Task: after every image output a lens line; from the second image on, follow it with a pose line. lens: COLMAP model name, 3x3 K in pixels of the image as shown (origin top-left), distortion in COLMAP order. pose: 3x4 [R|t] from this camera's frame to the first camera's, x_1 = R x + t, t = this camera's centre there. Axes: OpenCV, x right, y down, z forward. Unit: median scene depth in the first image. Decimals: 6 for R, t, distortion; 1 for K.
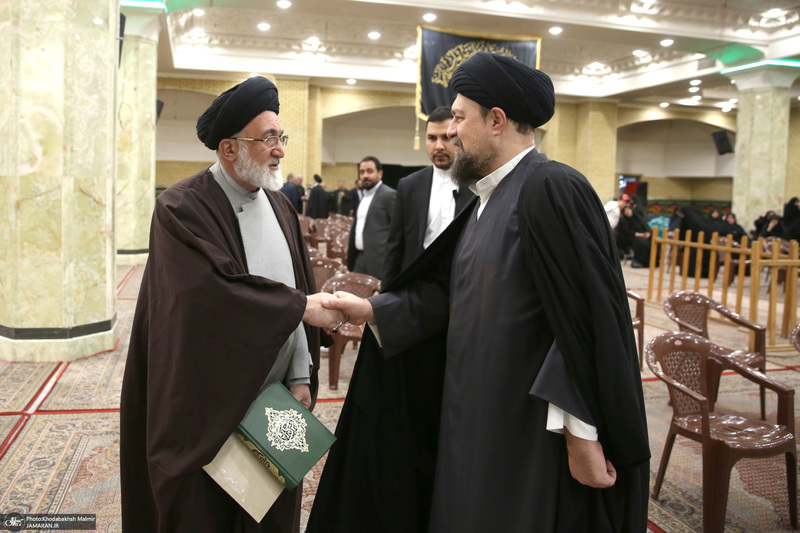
lens RADIAL K [[637.7, 0, 384.6], [0, 637.7, 229.1], [0, 0, 1]] dist [-0.083774, 0.038060]
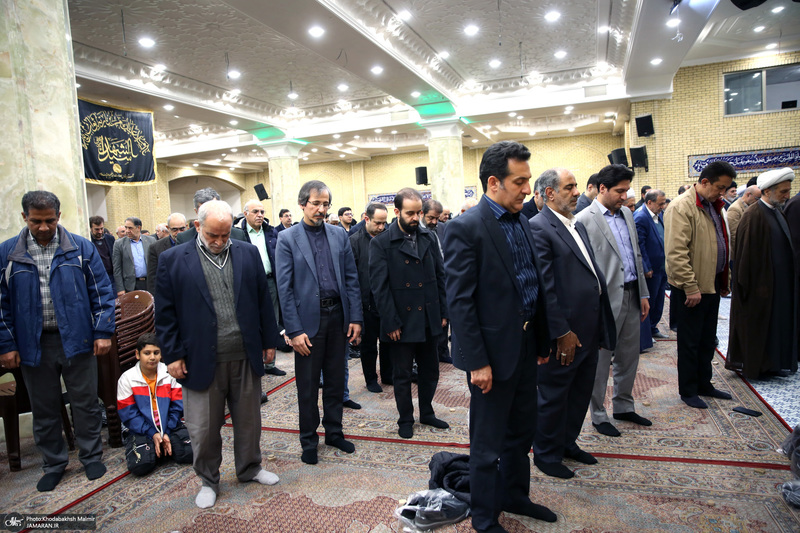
lens RADIAL K [[541.7, 0, 400.8], [0, 541.7, 263.9], [0, 0, 1]] dist [-0.006354, 0.001109]
pose [[0.545488, -0.131417, 0.827751, -0.423827], [0.136695, 0.988356, 0.066833, -0.012708], [-0.826896, 0.076693, 0.557101, 0.027396]]
